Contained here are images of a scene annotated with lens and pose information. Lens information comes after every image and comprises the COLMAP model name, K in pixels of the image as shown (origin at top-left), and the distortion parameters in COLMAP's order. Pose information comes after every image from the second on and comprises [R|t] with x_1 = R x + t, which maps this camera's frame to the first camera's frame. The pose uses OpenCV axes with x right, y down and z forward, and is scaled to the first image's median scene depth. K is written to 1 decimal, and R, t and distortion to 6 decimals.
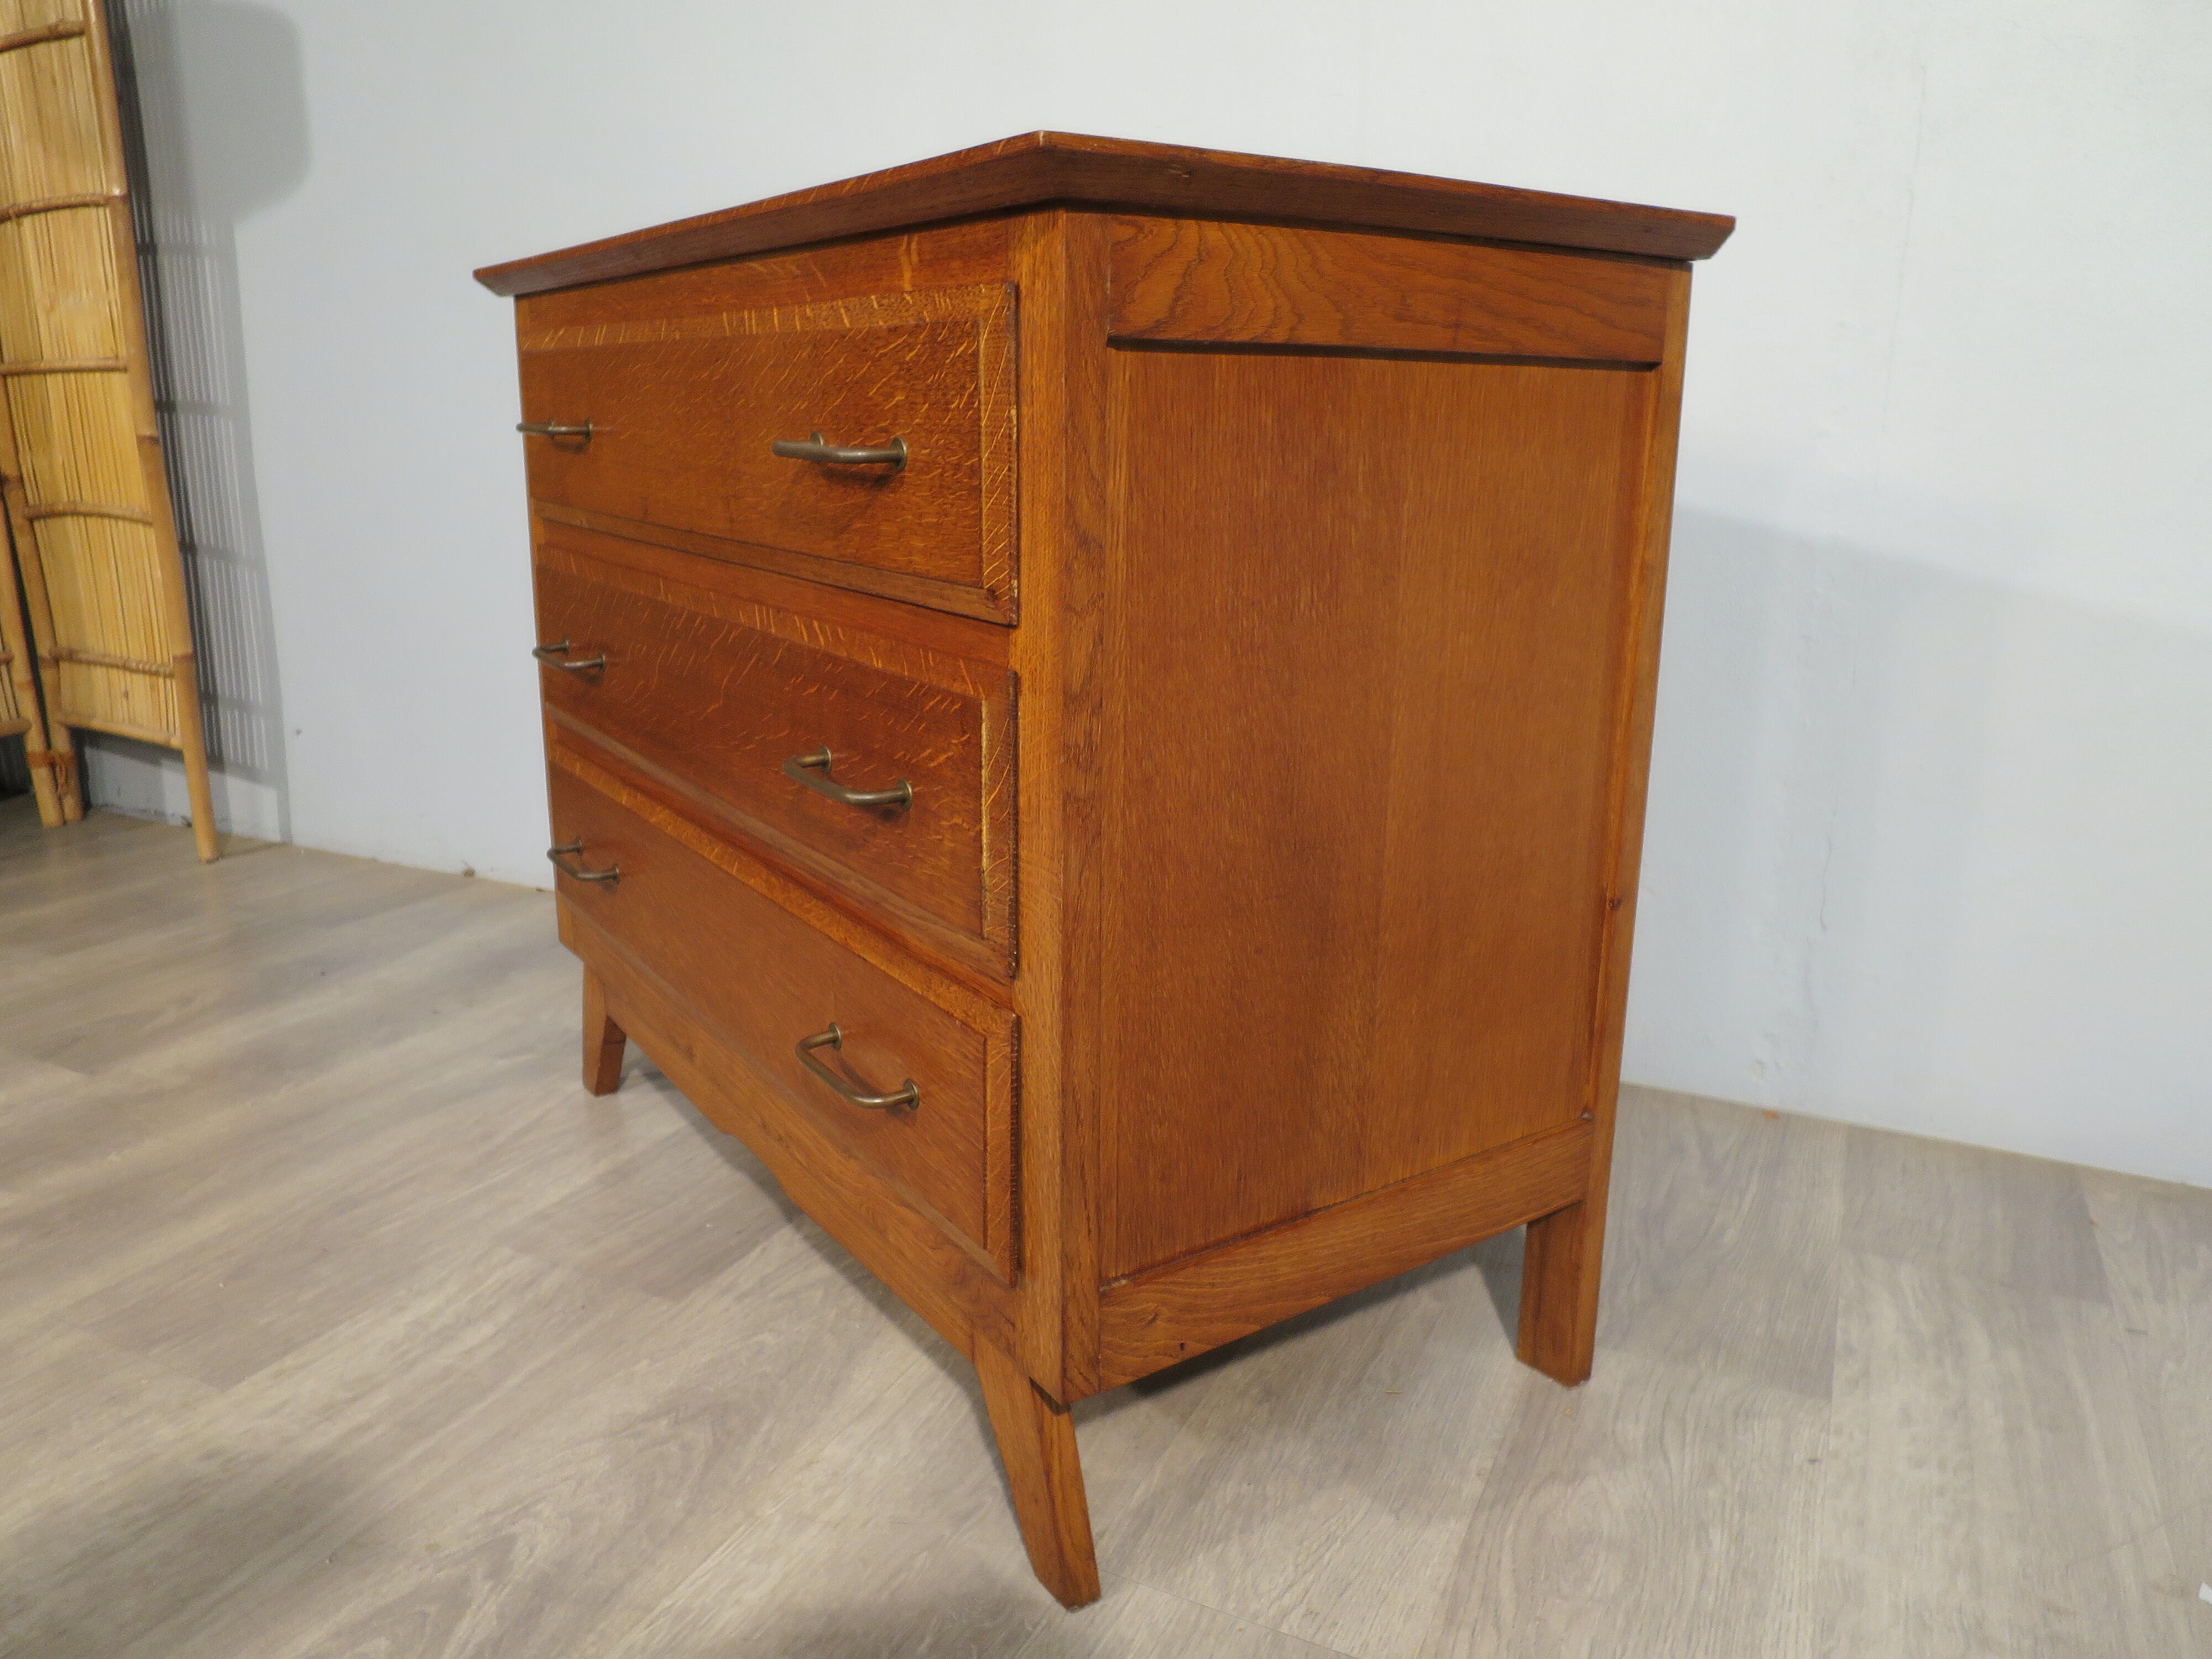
lens RADIAL K [[1595.8, 0, 1106.0], [0, 1595.8, 829.5], [0, 0, 1]] dist [-0.047857, 0.007797]
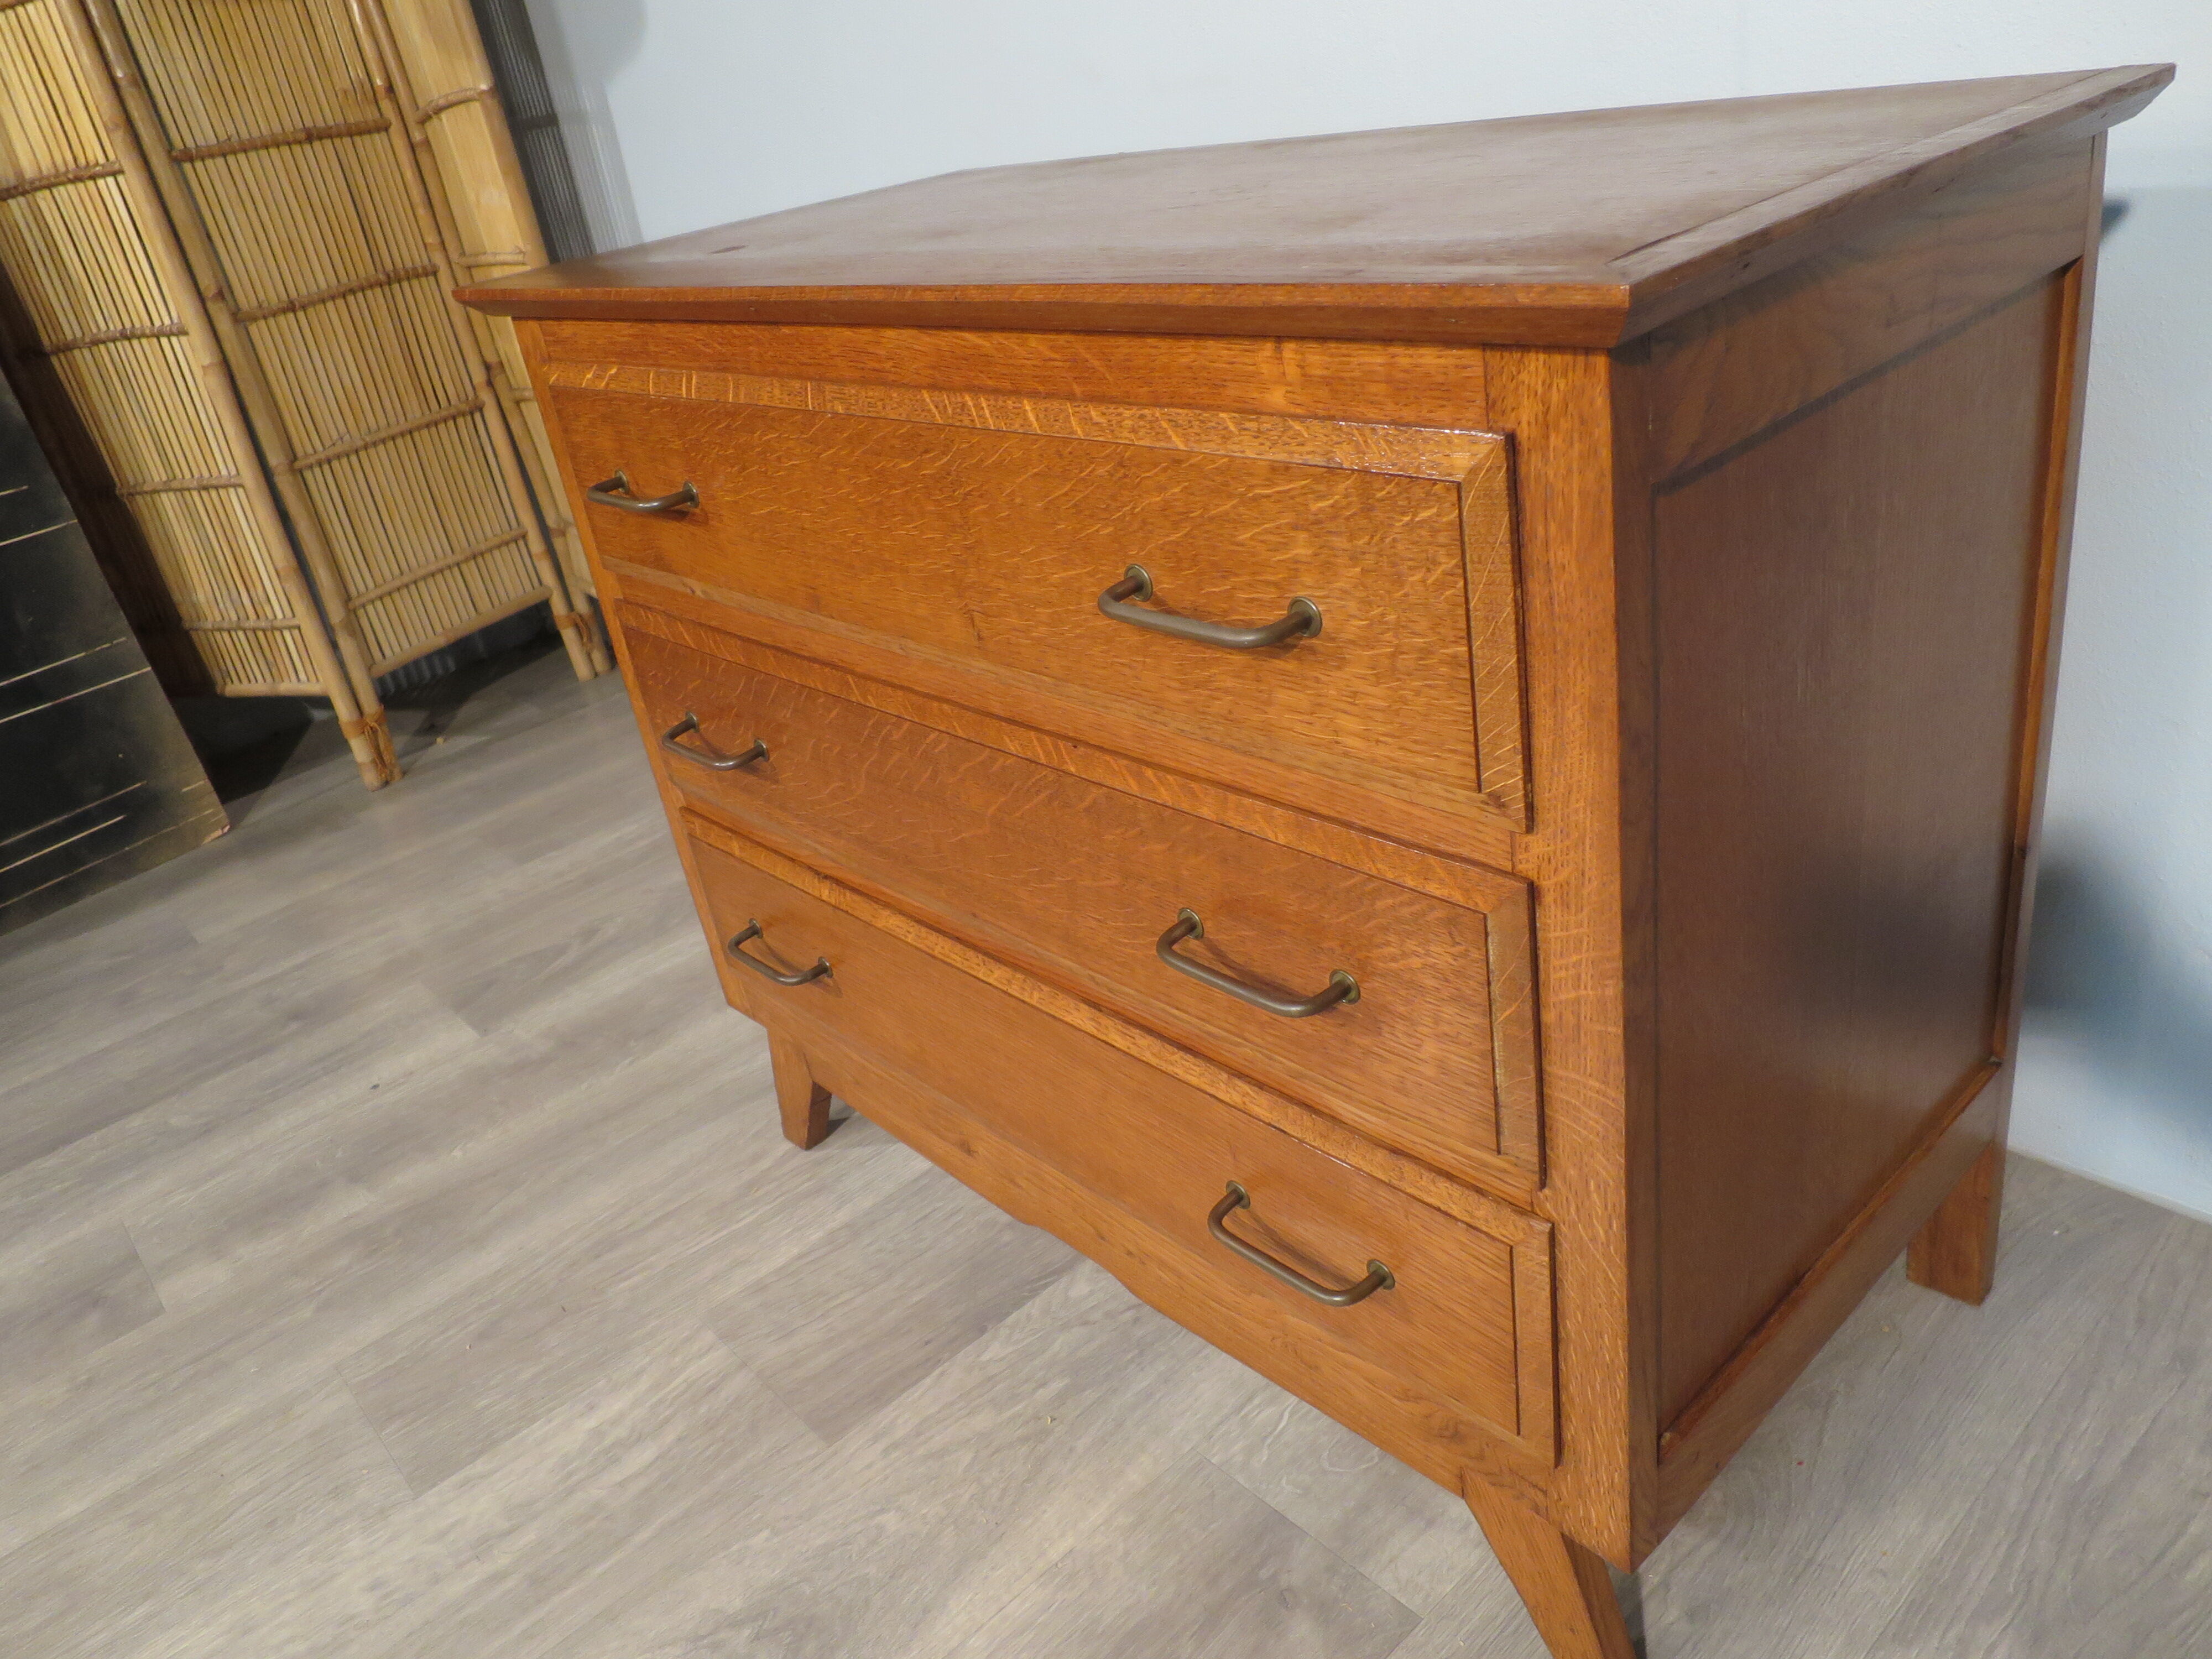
lens RADIAL K [[1595.8, 0, 1106.0], [0, 1595.8, 829.5], [0, 0, 1]] dist [-0.047857, 0.007797]
pose [[0.906315, 0.028508, -0.421639, 0.262093], [0.072384, 0.972506, 0.221343, -0.250904], [0.416356, -0.231127, 0.879334, 0.320870]]
